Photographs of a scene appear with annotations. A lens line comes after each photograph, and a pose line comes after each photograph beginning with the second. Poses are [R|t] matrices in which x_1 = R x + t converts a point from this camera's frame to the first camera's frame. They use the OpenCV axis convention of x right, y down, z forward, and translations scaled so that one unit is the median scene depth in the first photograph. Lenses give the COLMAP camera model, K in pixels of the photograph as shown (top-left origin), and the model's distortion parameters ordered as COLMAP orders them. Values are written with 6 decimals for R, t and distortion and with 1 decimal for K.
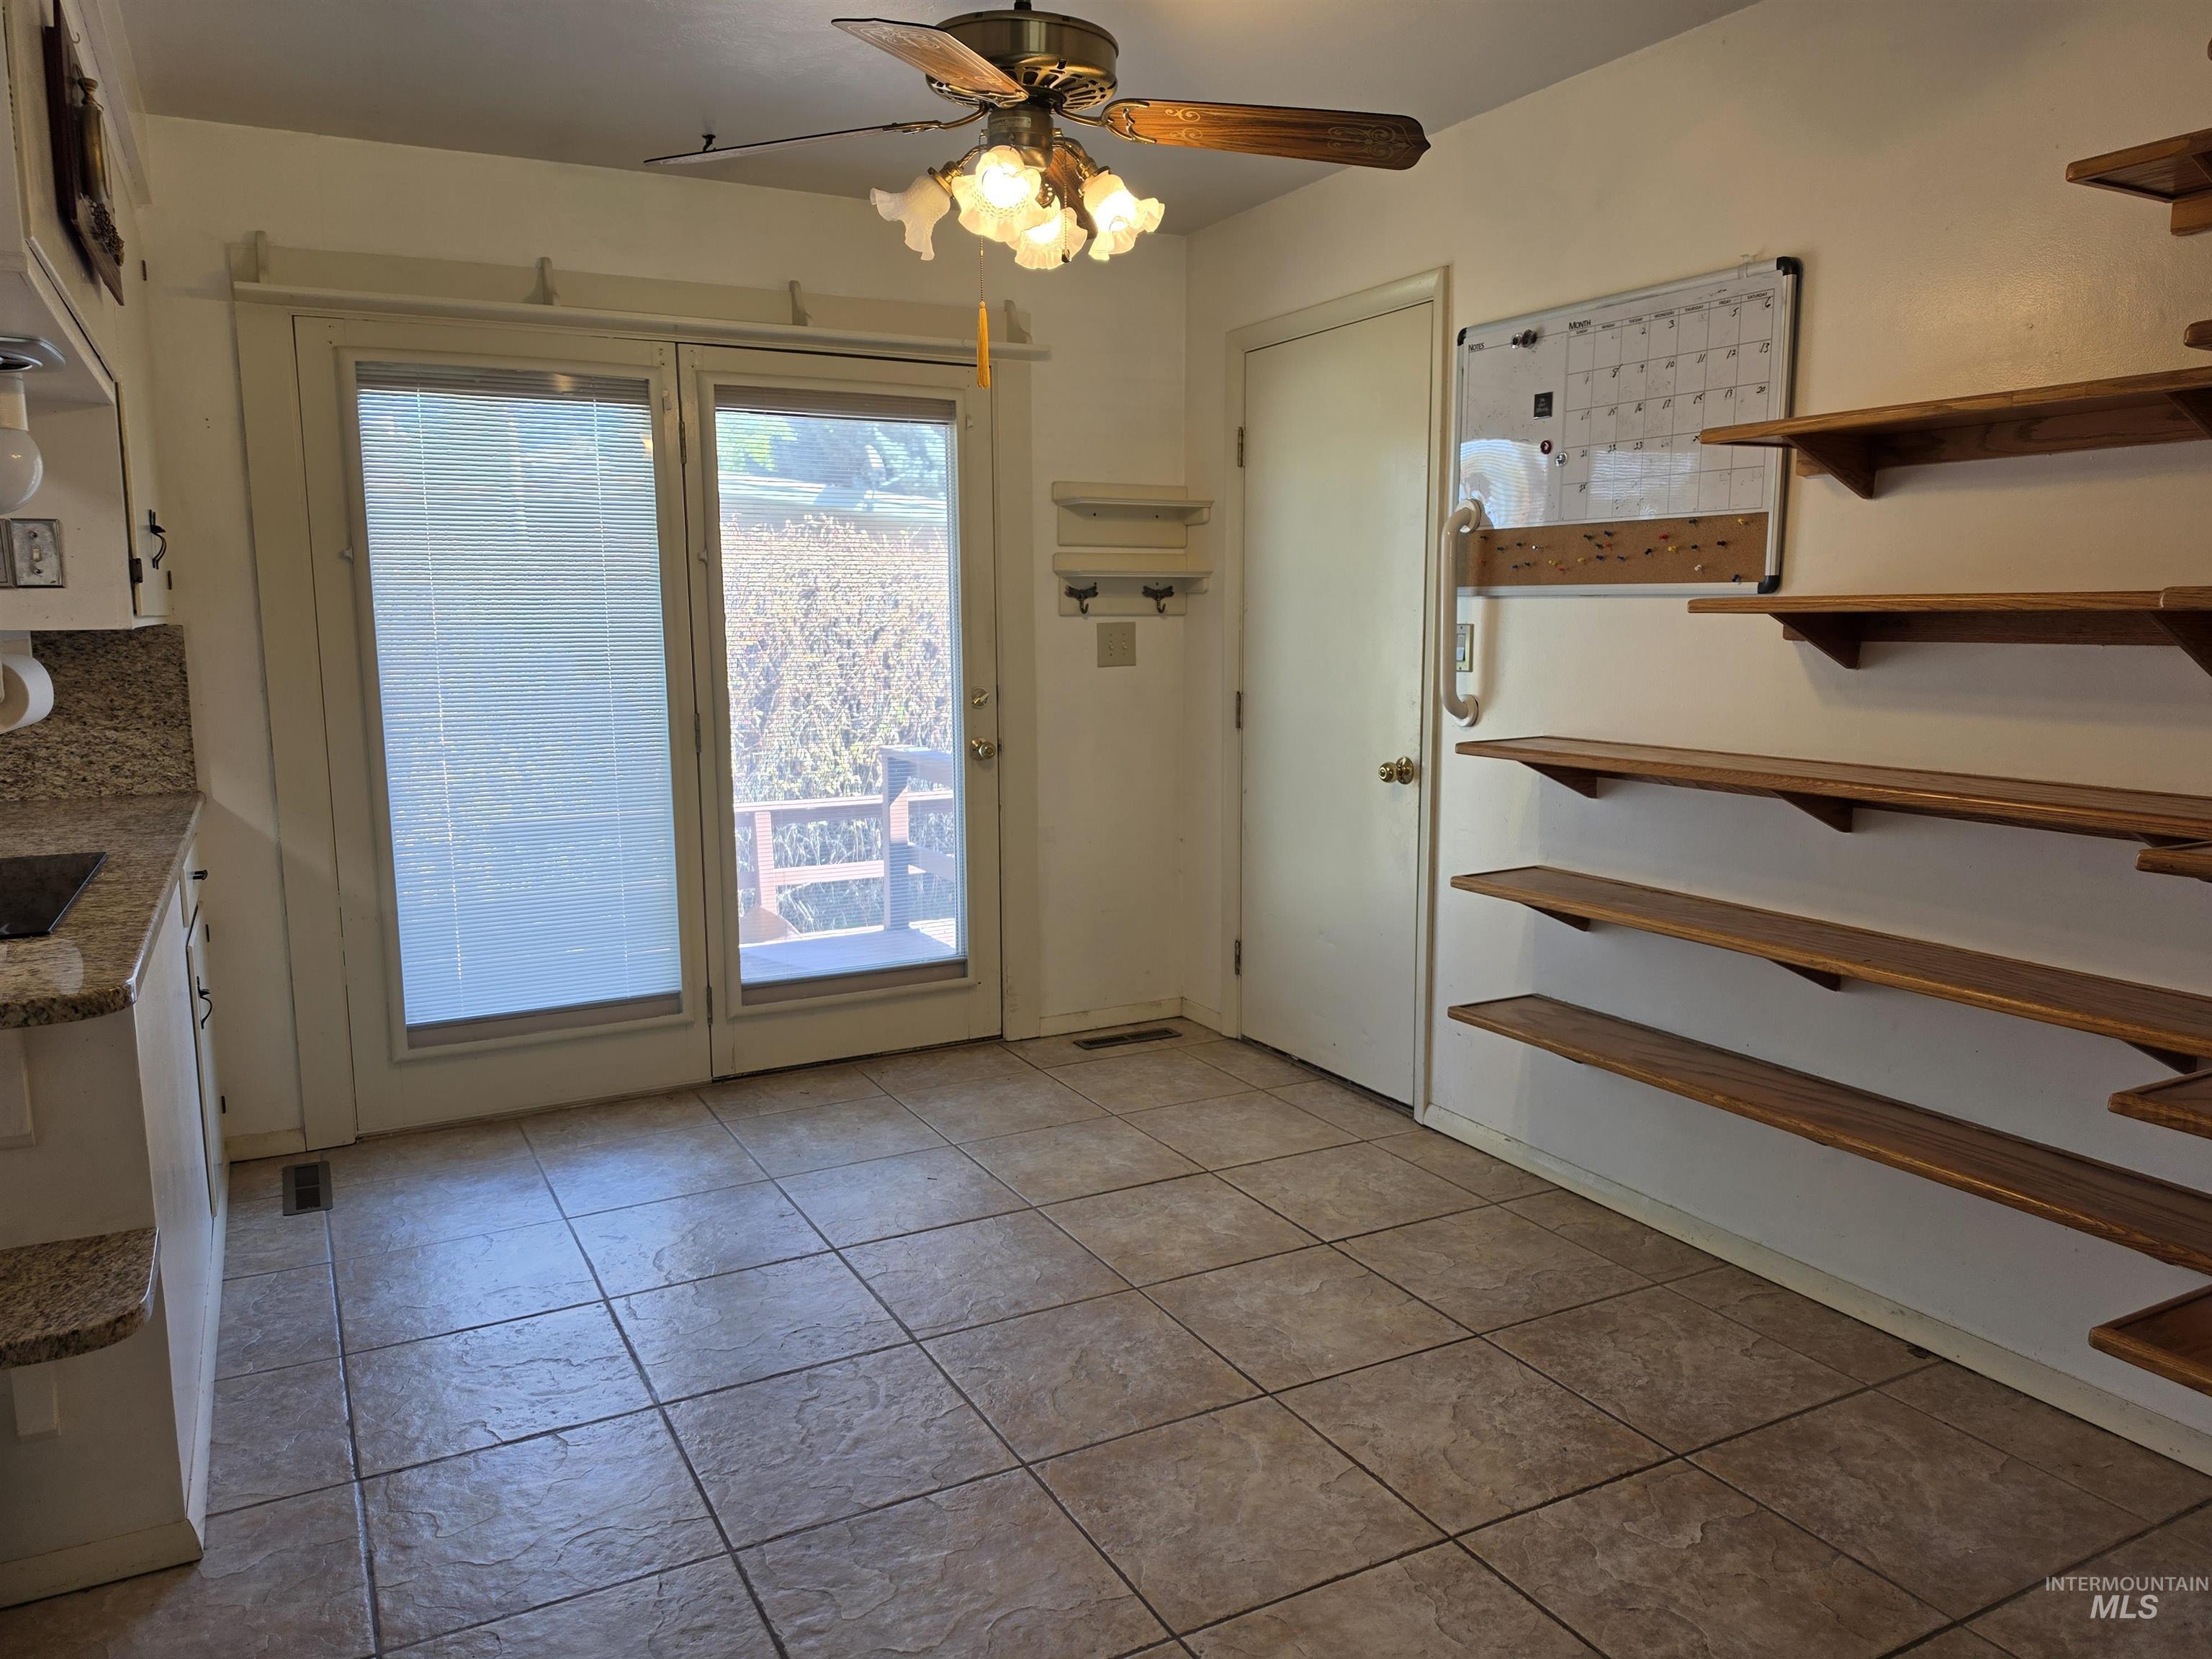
lens RADIAL K [[1531.1, 0, 1097.9], [0, 1531.1, 841.1], [0, 0, 1]] dist [0.075770, -0.110919]
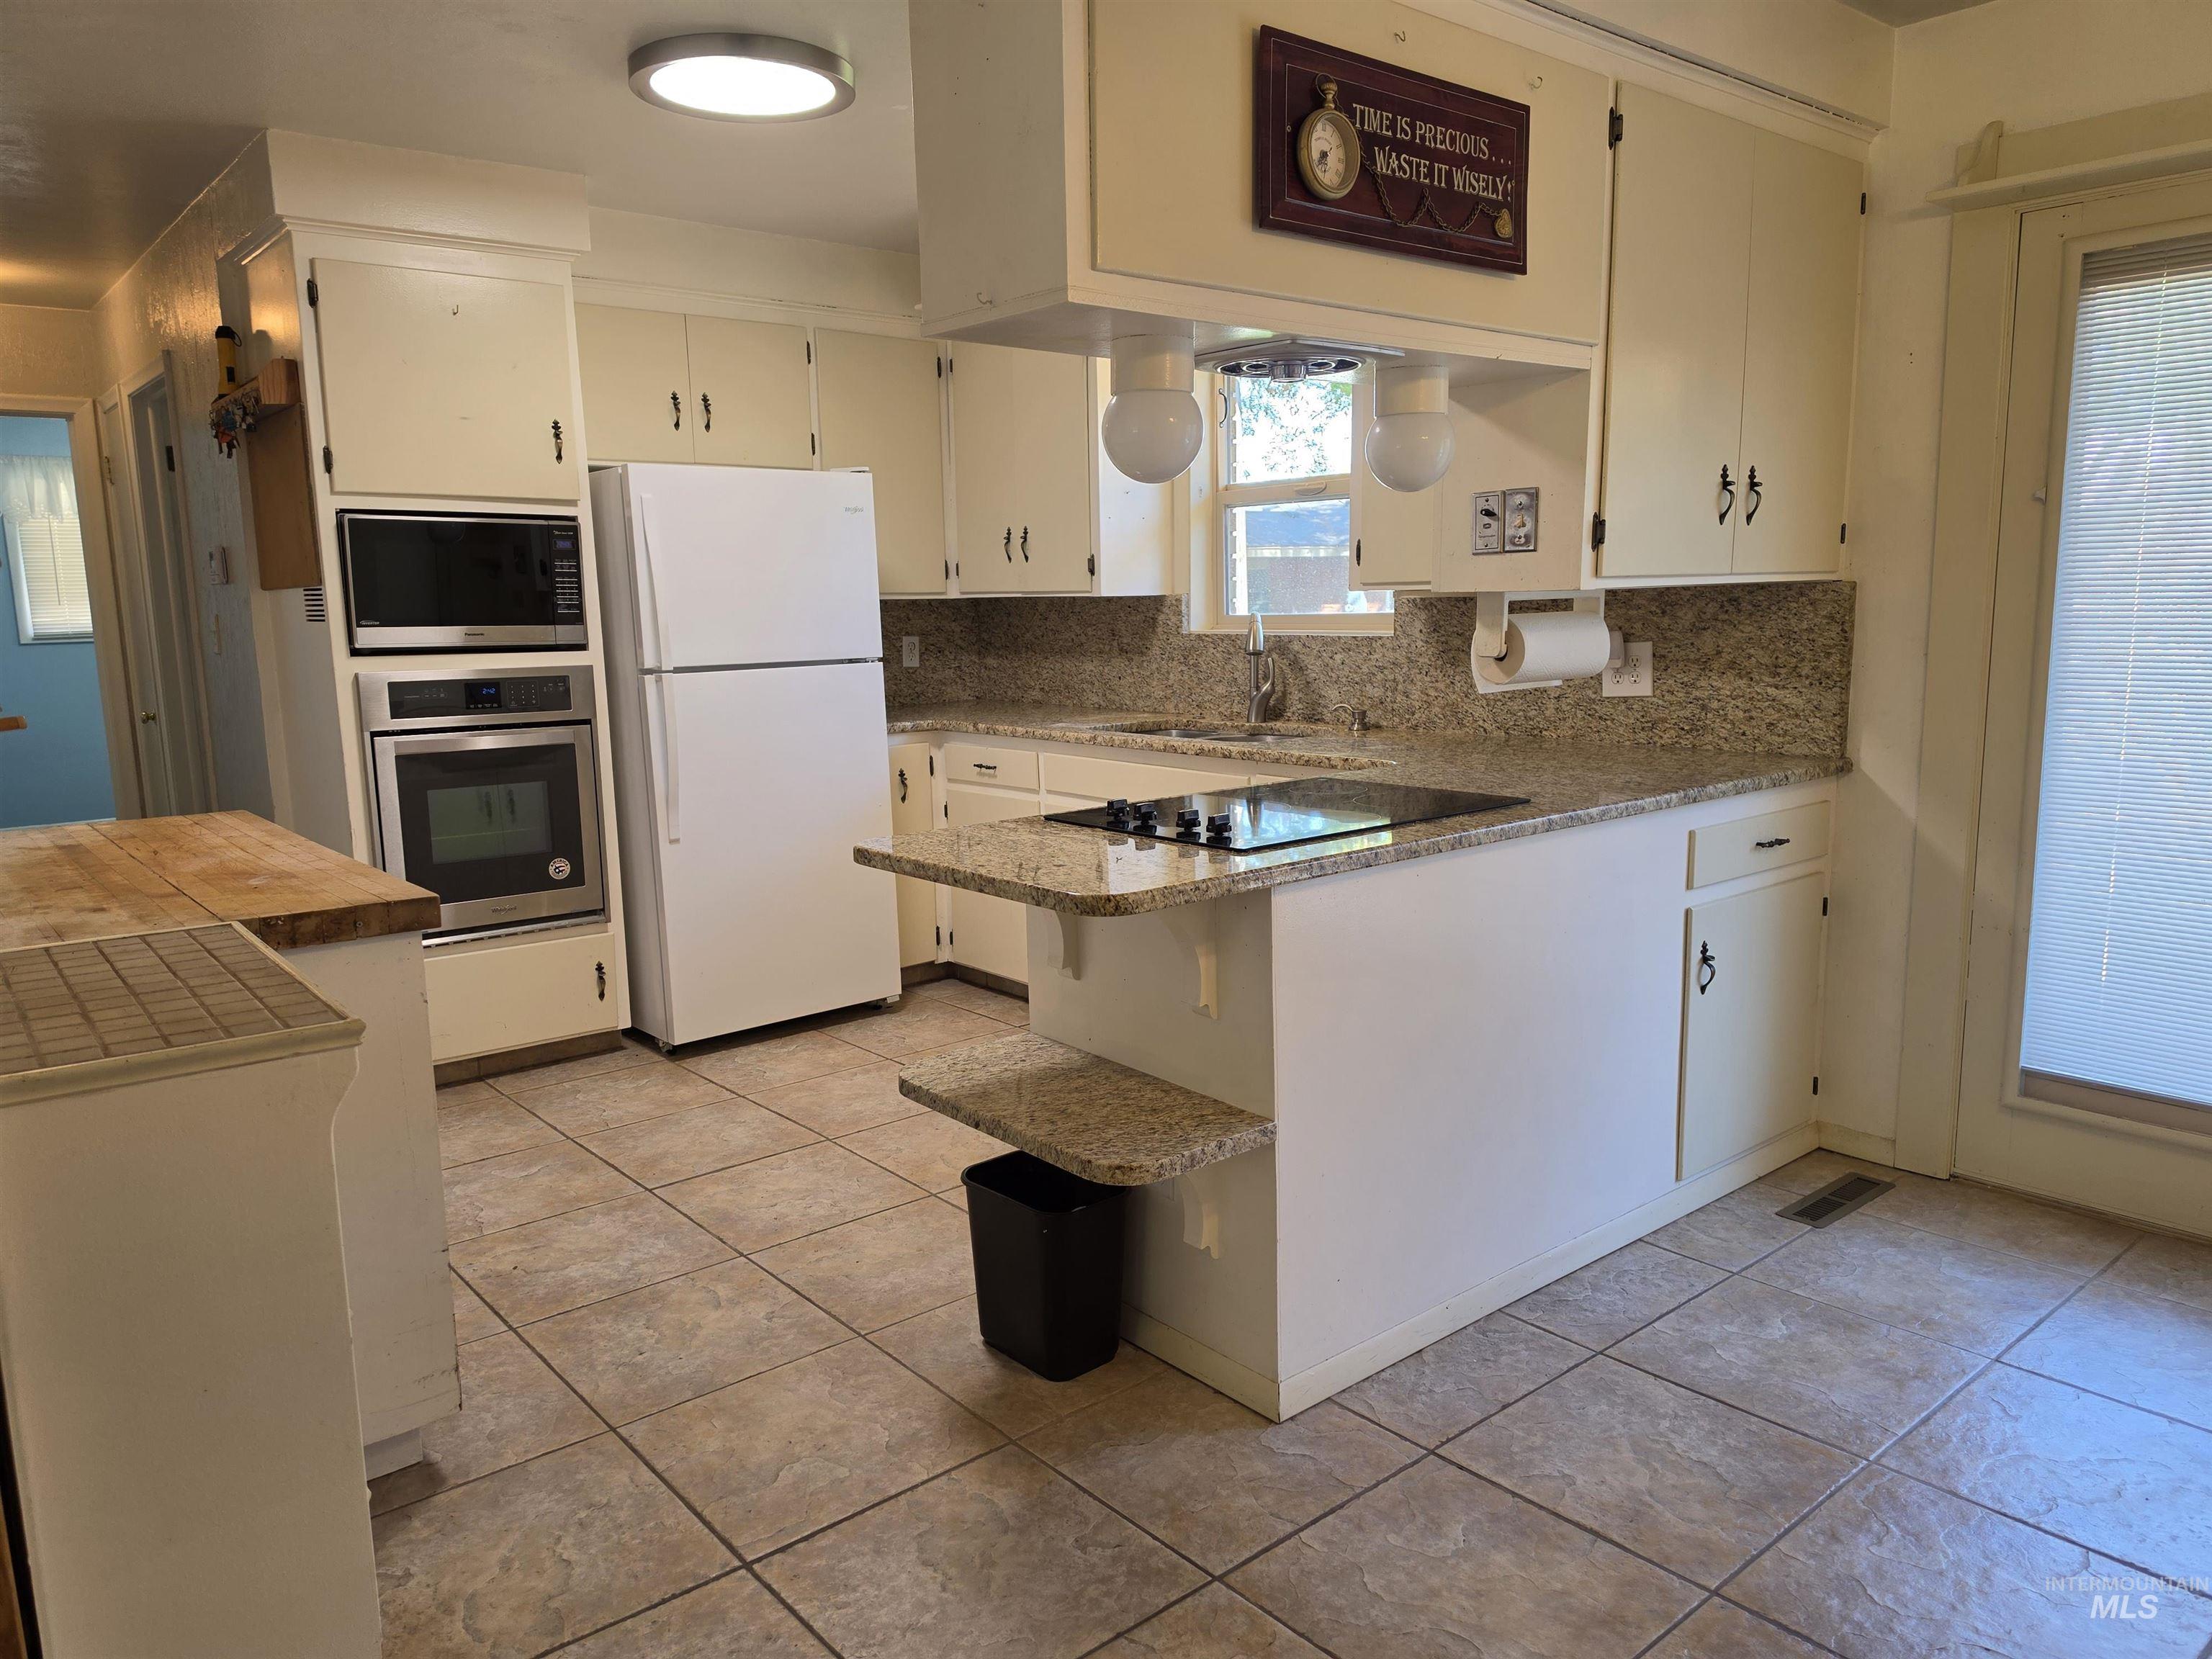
lens RADIAL K [[1531.1, 0, 1092.6], [0, 1531.1, 843.0], [0, 0, 1]] dist [0.075770, -0.110919]
pose [[0.222066, 0.156790, -0.962343, 0.240050], [-0.128330, 0.983100, 0.130559, -0.046451], [0.966550, 0.094505, 0.238434, 0.344891]]
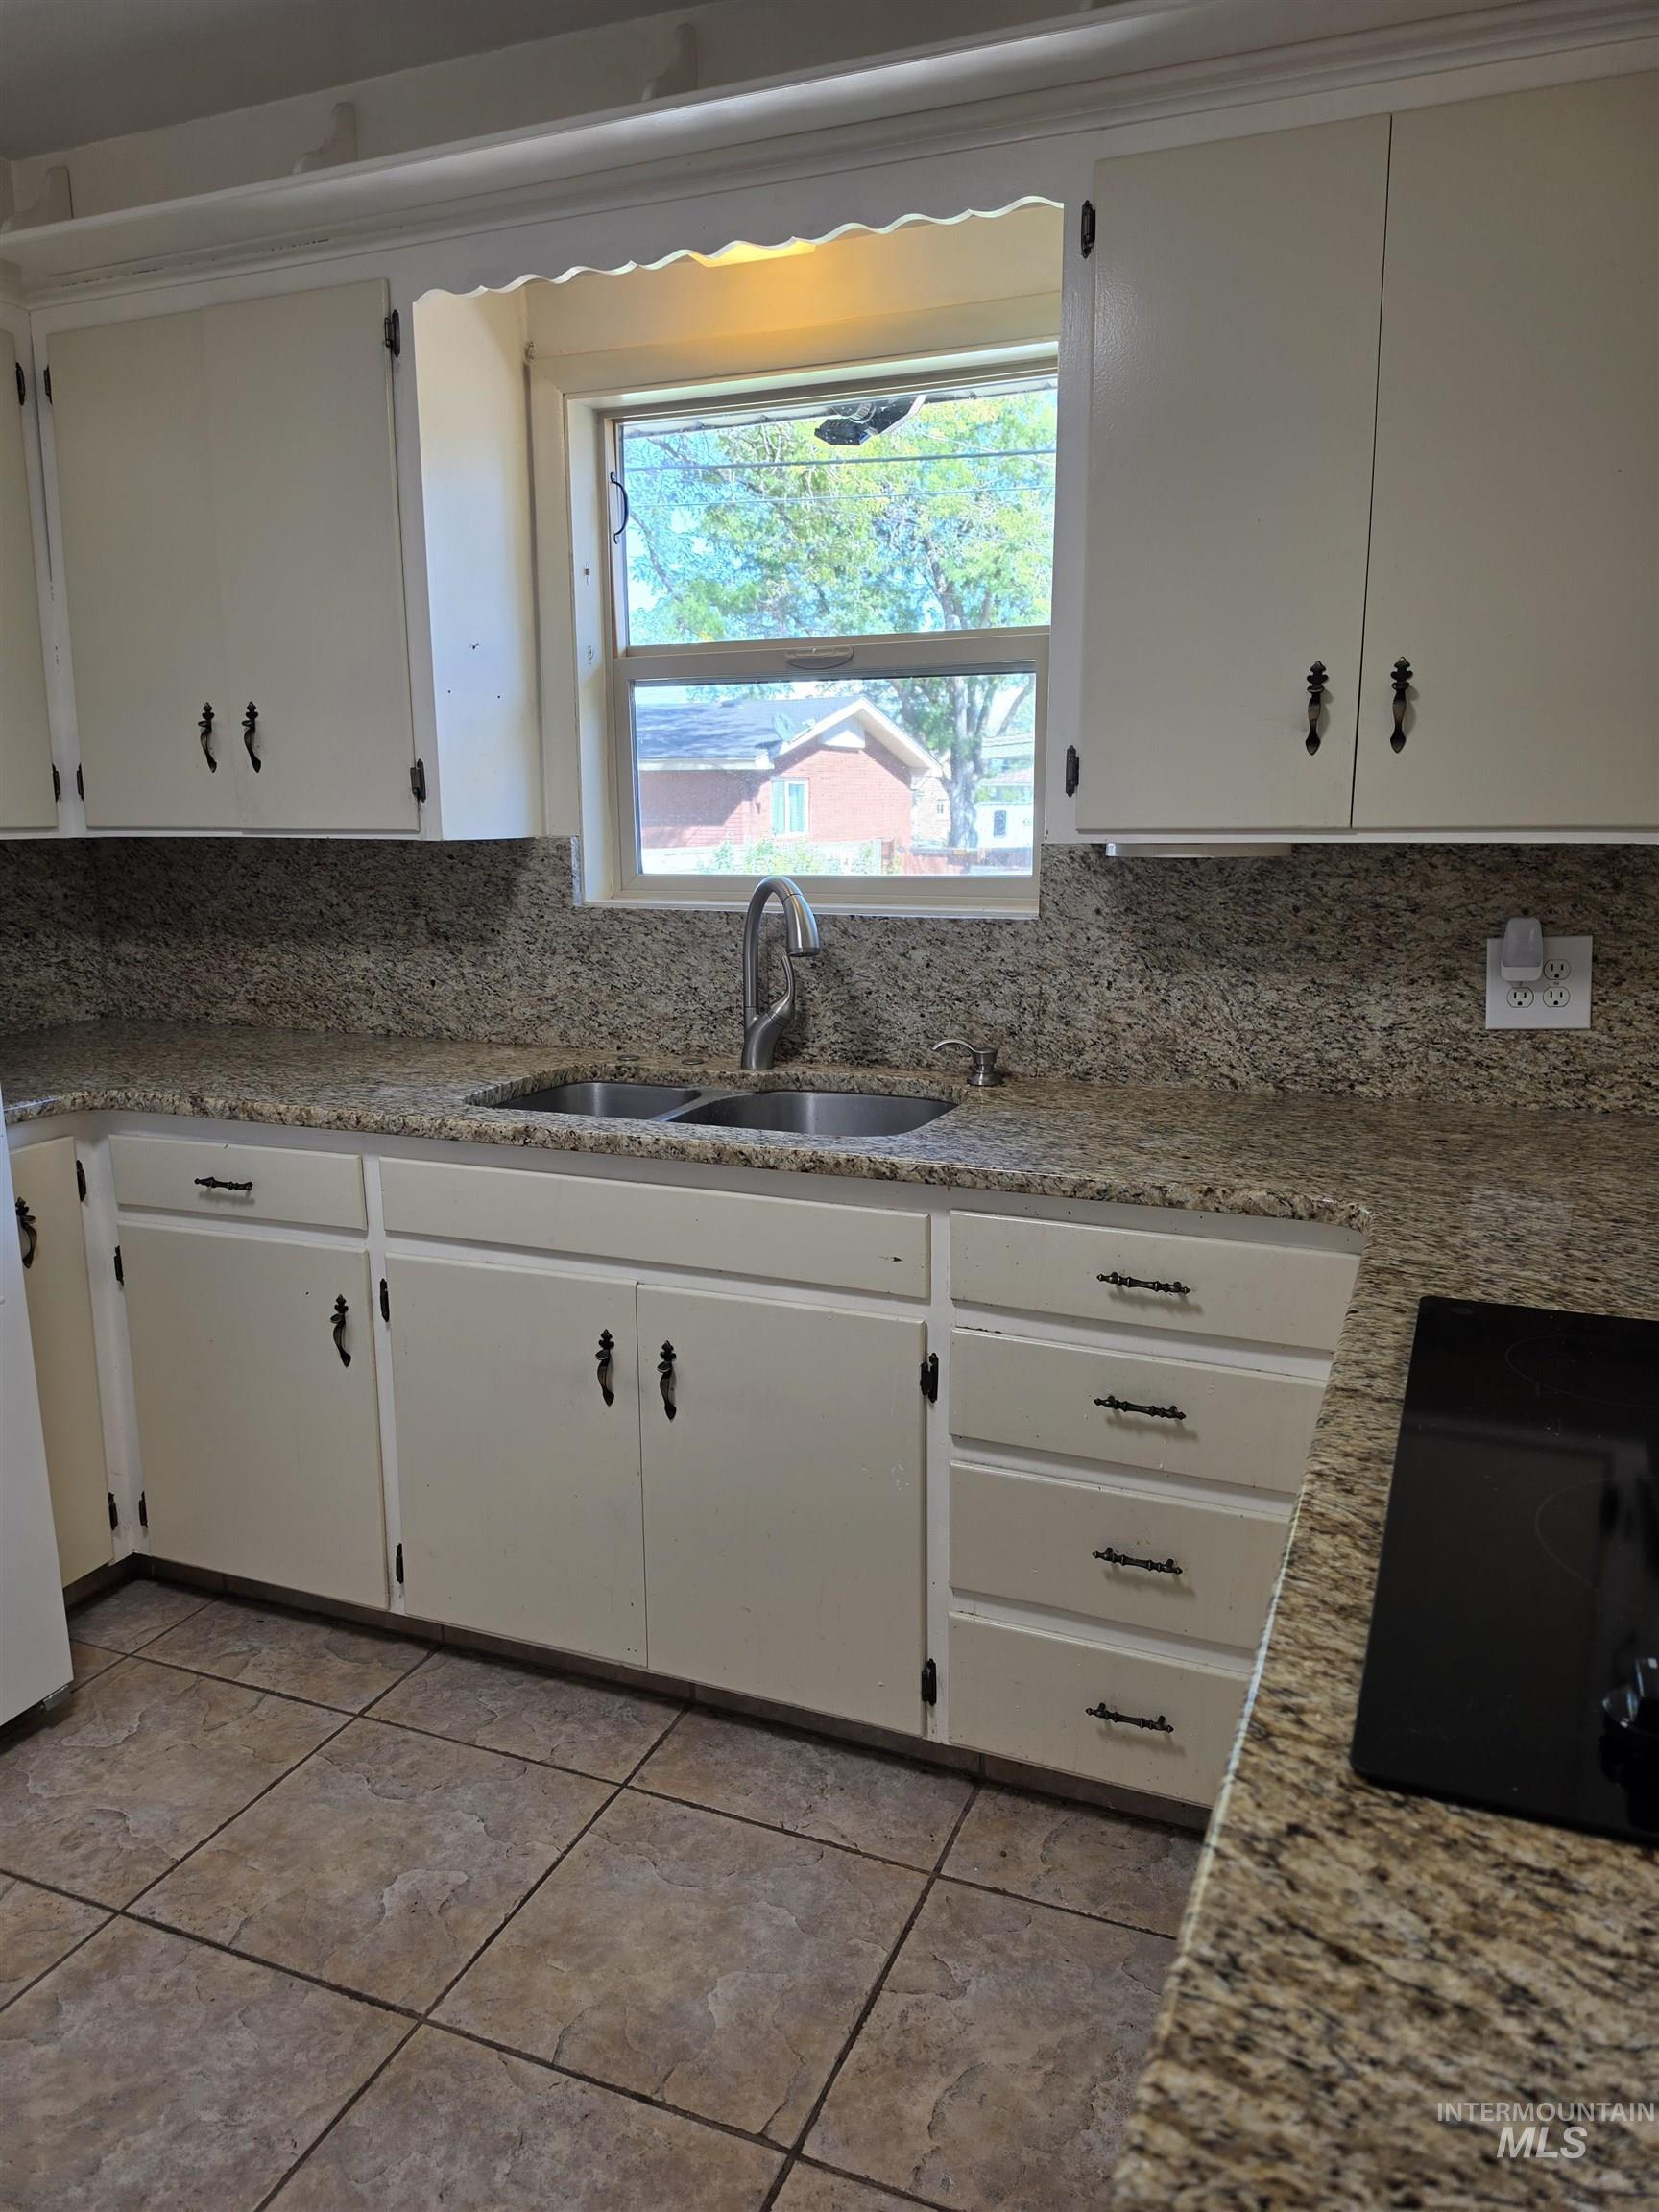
lens RADIAL K [[1531.1, 0, 822.0], [0, 1531.1, 1094.4], [0, 0, 1]] dist [0.075770, -0.110919]
pose [[0.651759, 0.141026, -0.745199, -0.439960], [-0.110101, 0.989745, 0.091010, -0.052986], [0.750392, 0.022730, 0.660602, 0.317245]]
